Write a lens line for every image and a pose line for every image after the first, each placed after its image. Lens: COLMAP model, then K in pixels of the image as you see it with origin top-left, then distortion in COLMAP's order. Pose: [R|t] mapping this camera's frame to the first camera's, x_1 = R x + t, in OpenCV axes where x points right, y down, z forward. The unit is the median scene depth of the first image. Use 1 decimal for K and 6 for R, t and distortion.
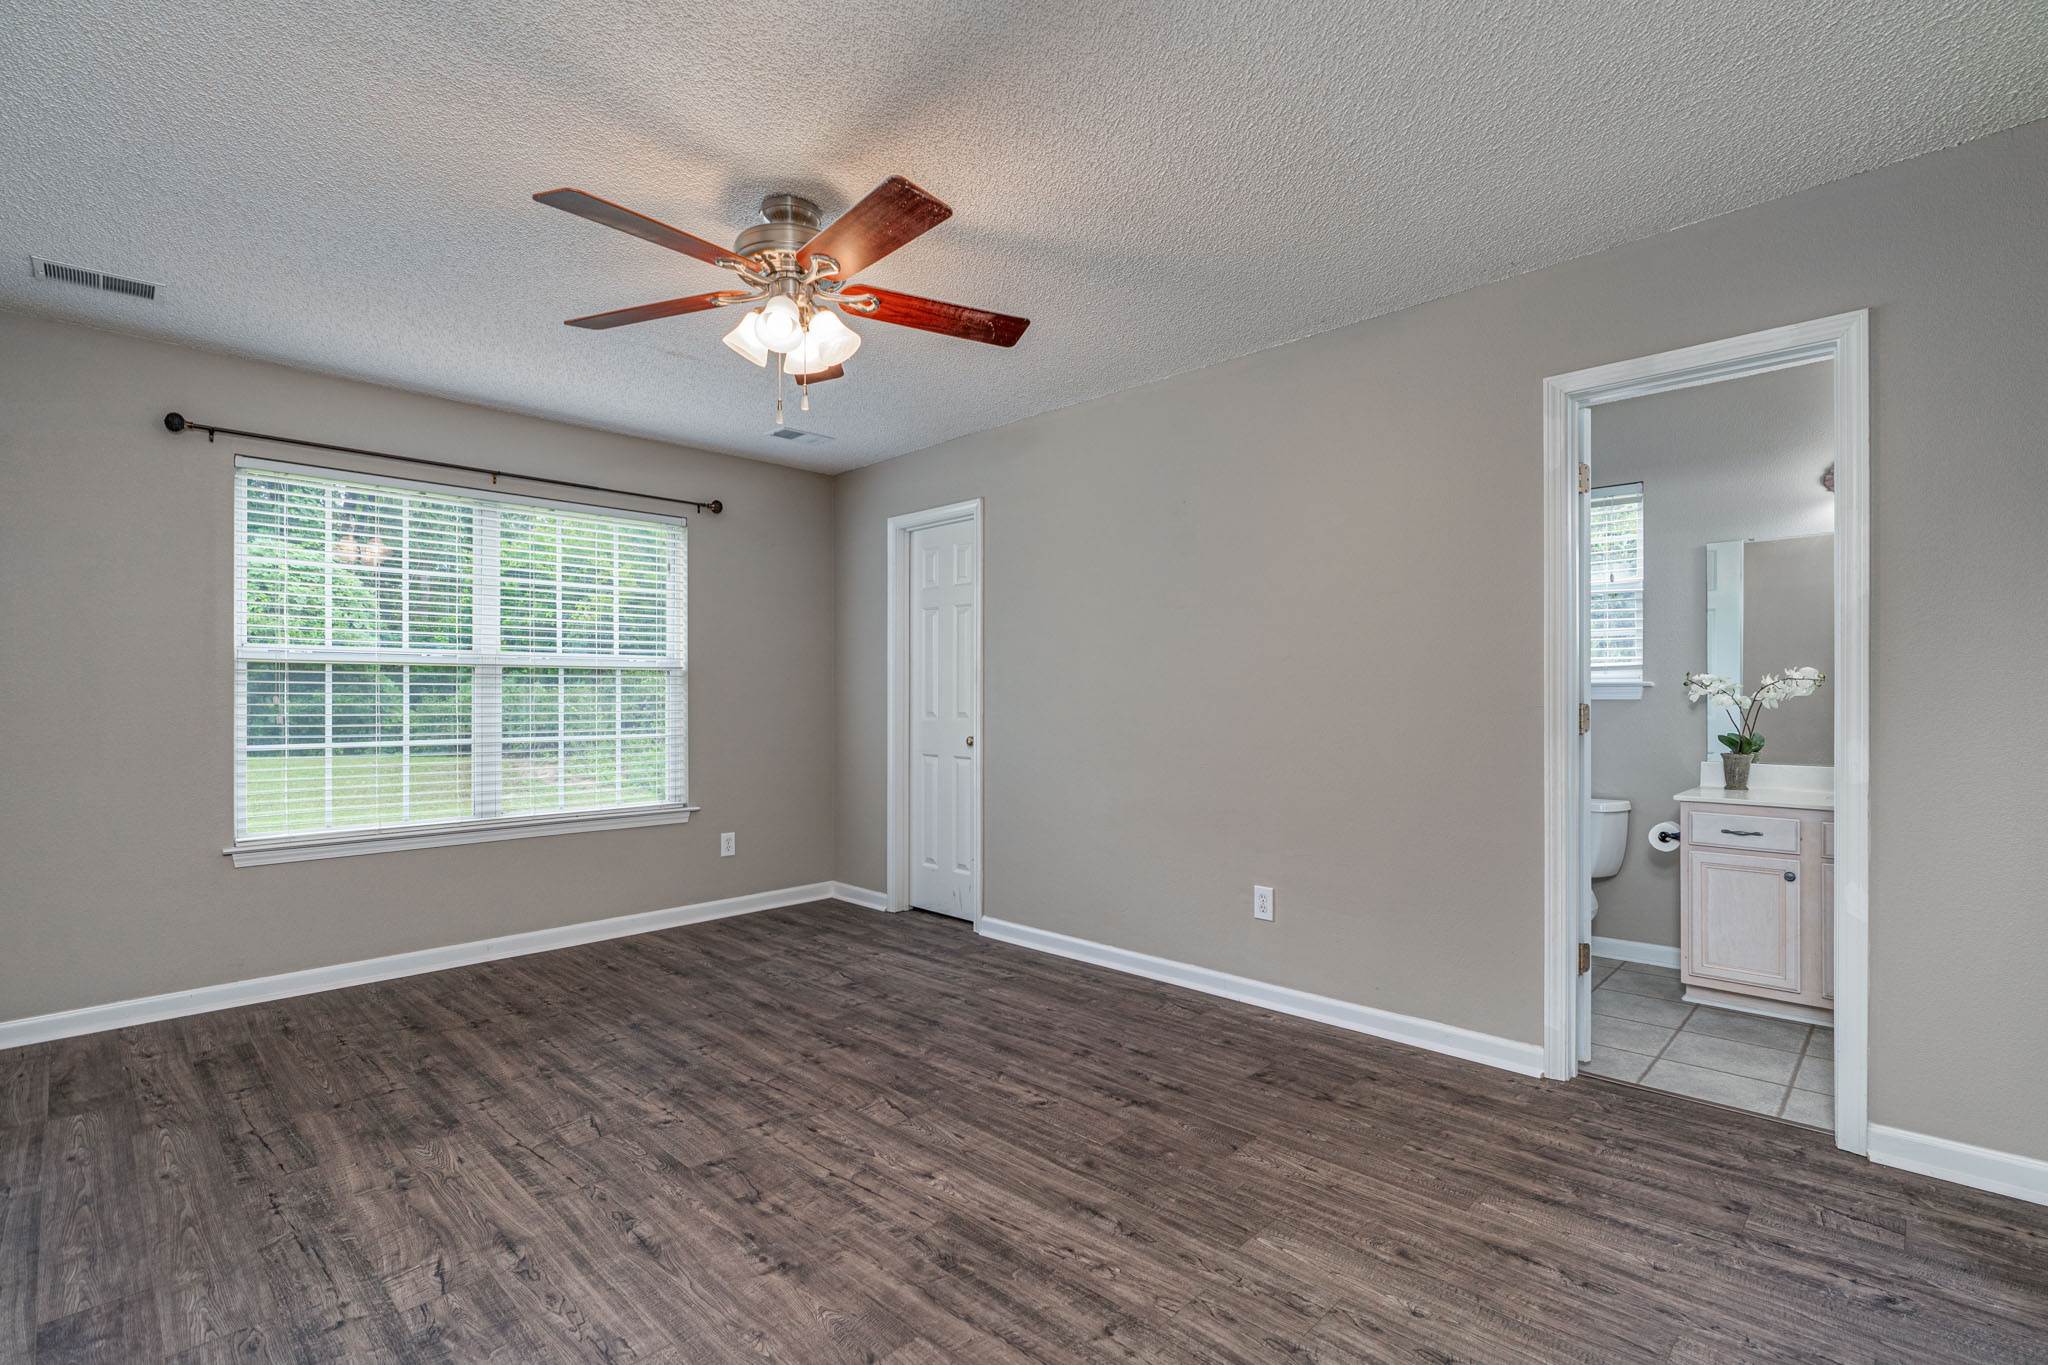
lens RADIAL K [[941.3, 0, 1045.5], [0, 941.3, 686.4], [0, 0, 1]] dist [-0.012286, 0.003914]
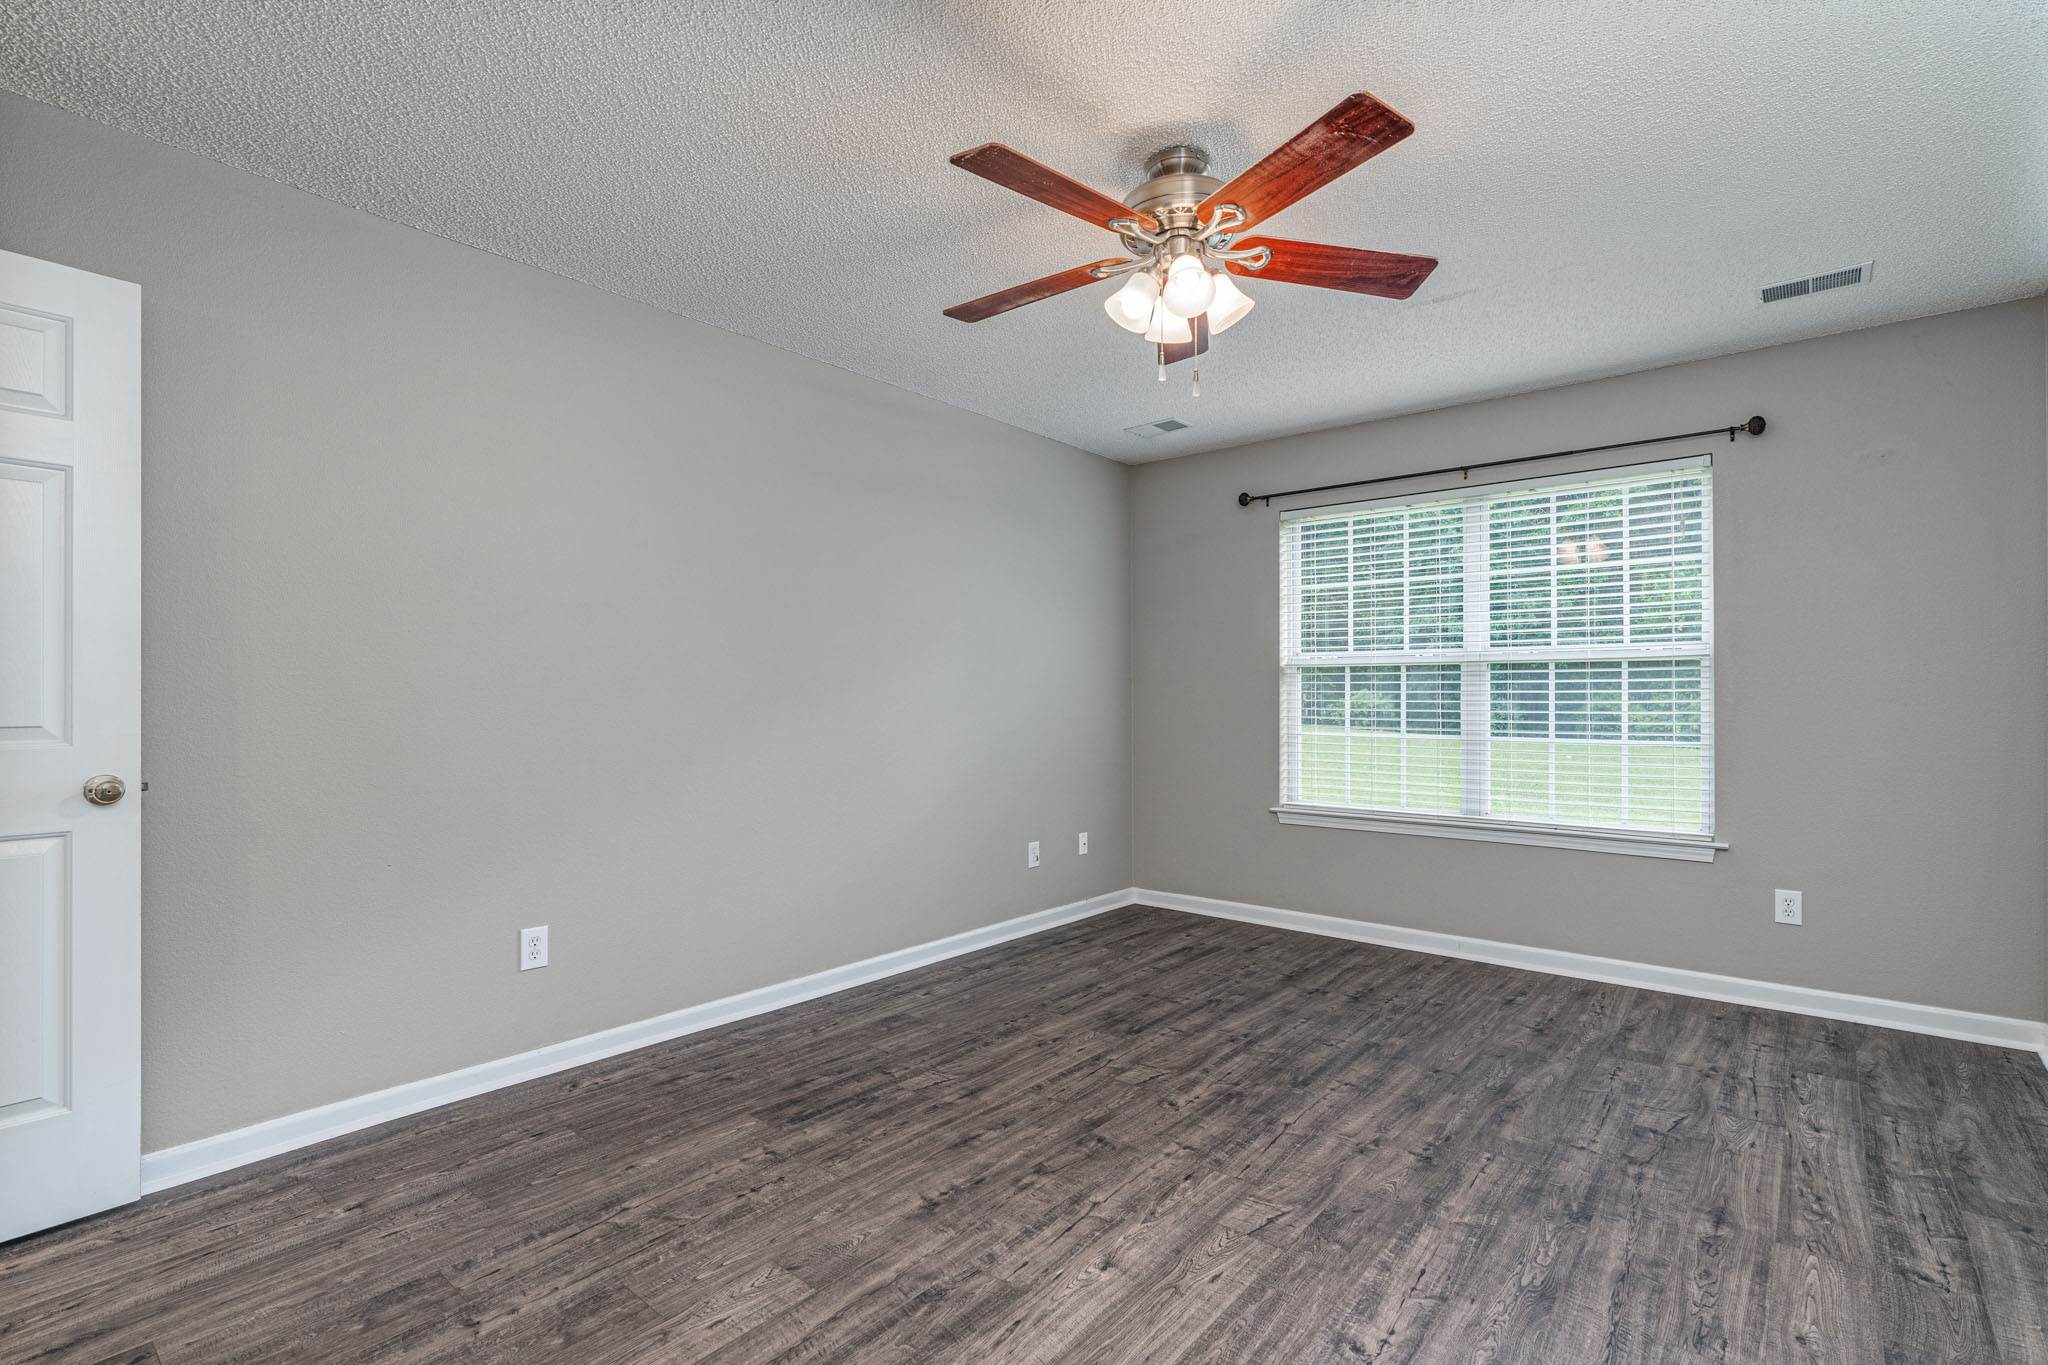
lens RADIAL K [[941.3, 0, 1016.1], [0, 941.3, 696.7], [0, 0, 1]] dist [-0.012286, 0.003914]
pose [[0.052627, 0.001611, -0.998613, 0.528295], [0.012809, 0.999915, 0.002288, 0.007422], [0.998532, -0.012912, 0.052602, 0.657594]]
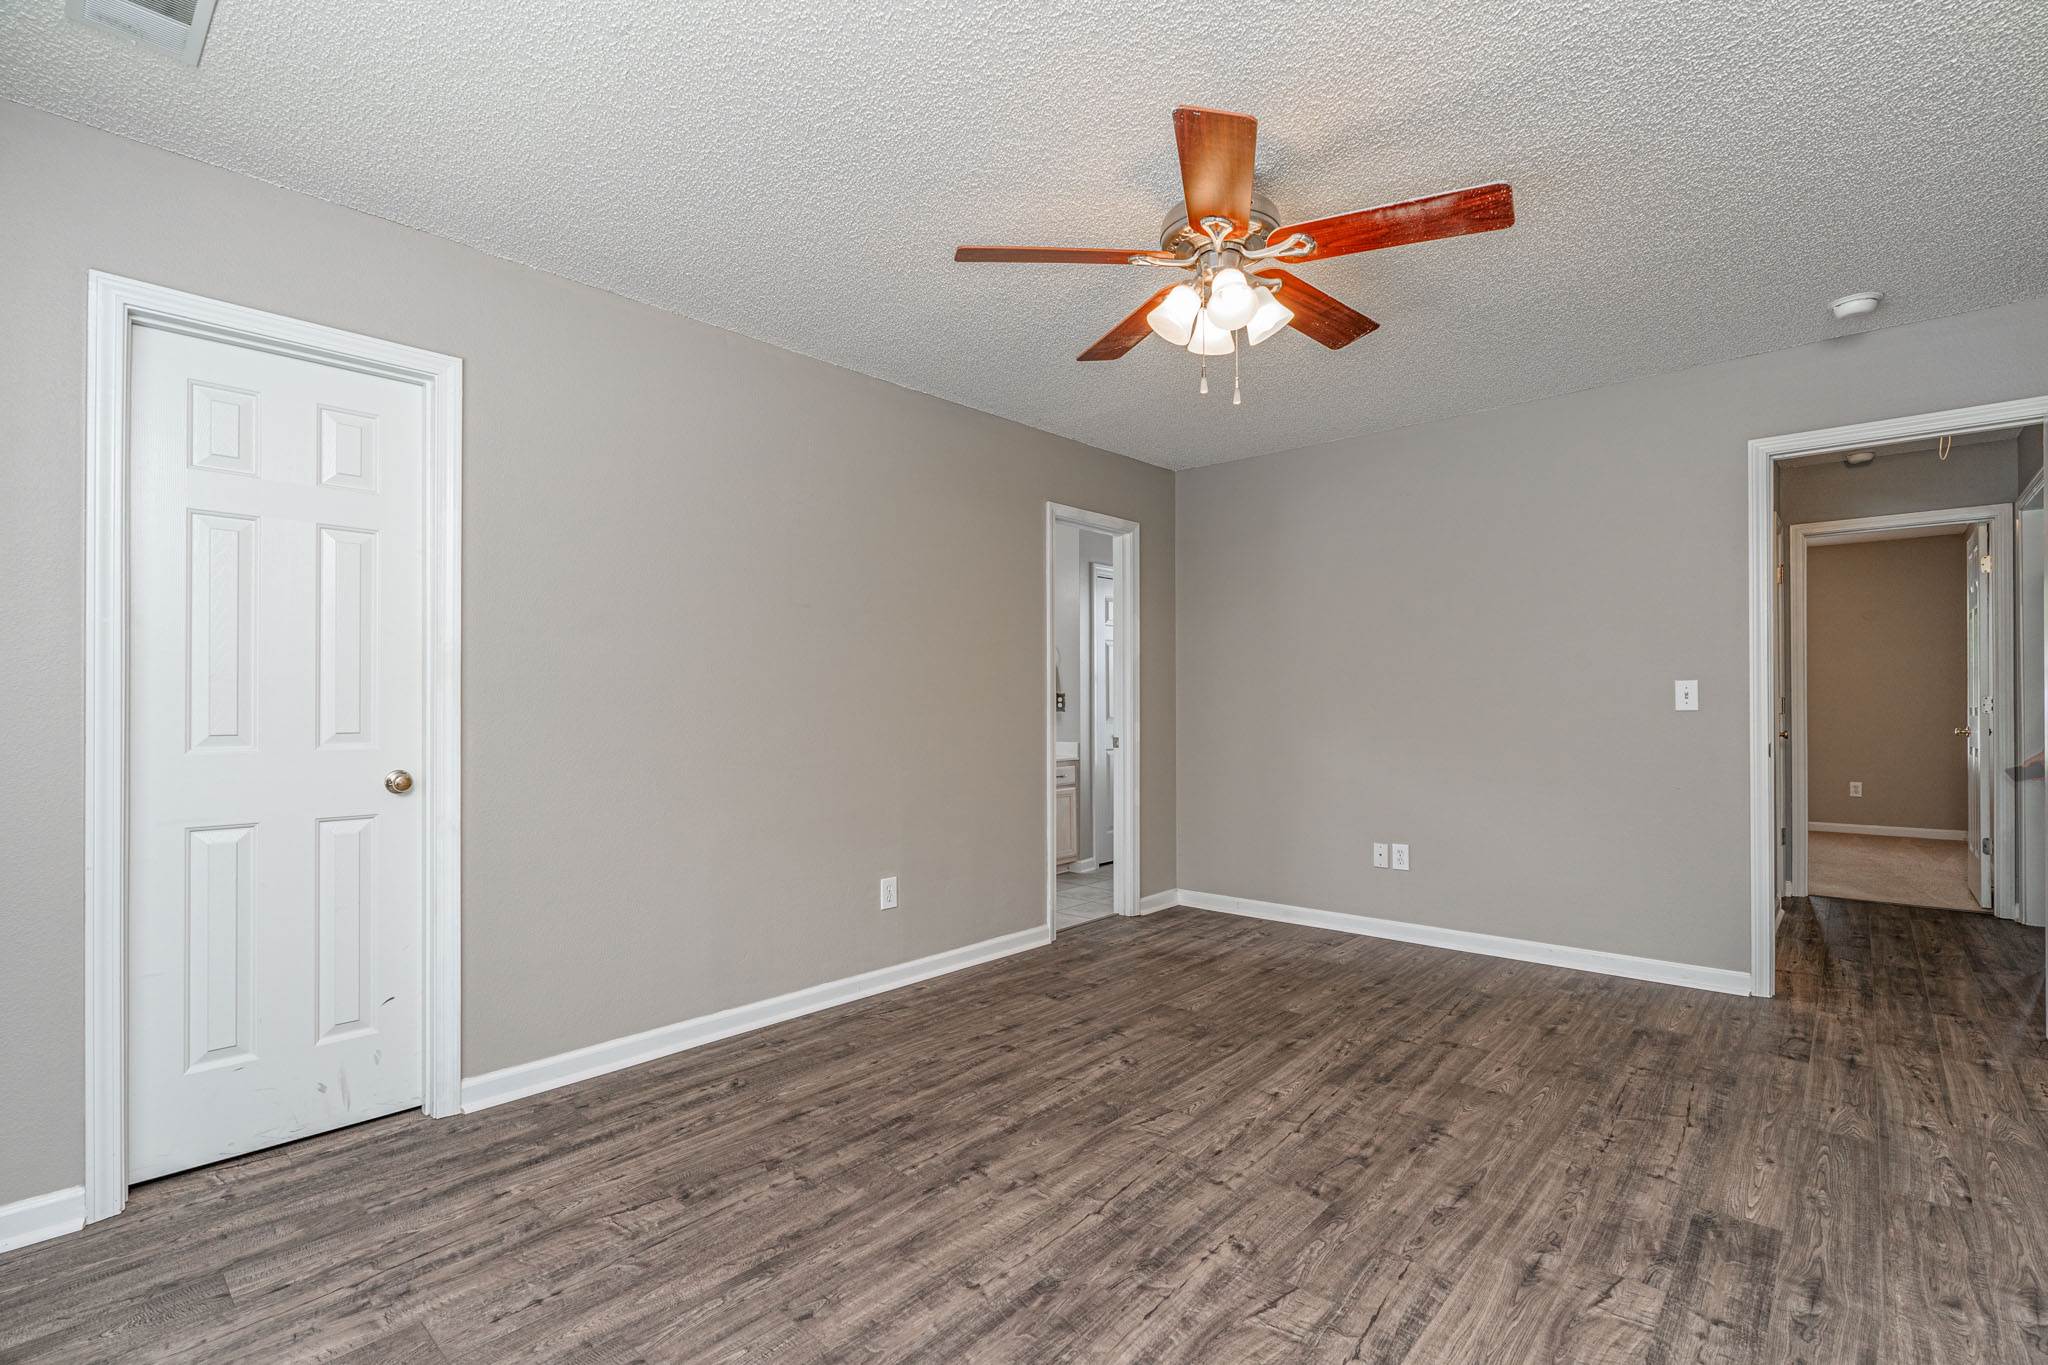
lens RADIAL K [[941.3, 0, 1034.9], [0, 941.3, 692.3], [0, 0, 1]] dist [-0.012286, 0.003914]
pose [[-0.034274, 0.015352, 0.999295, -0.994417], [-0.006941, 0.999854, -0.015598, 0.017942], [-0.999388, -0.007470, -0.034162, 1.011394]]
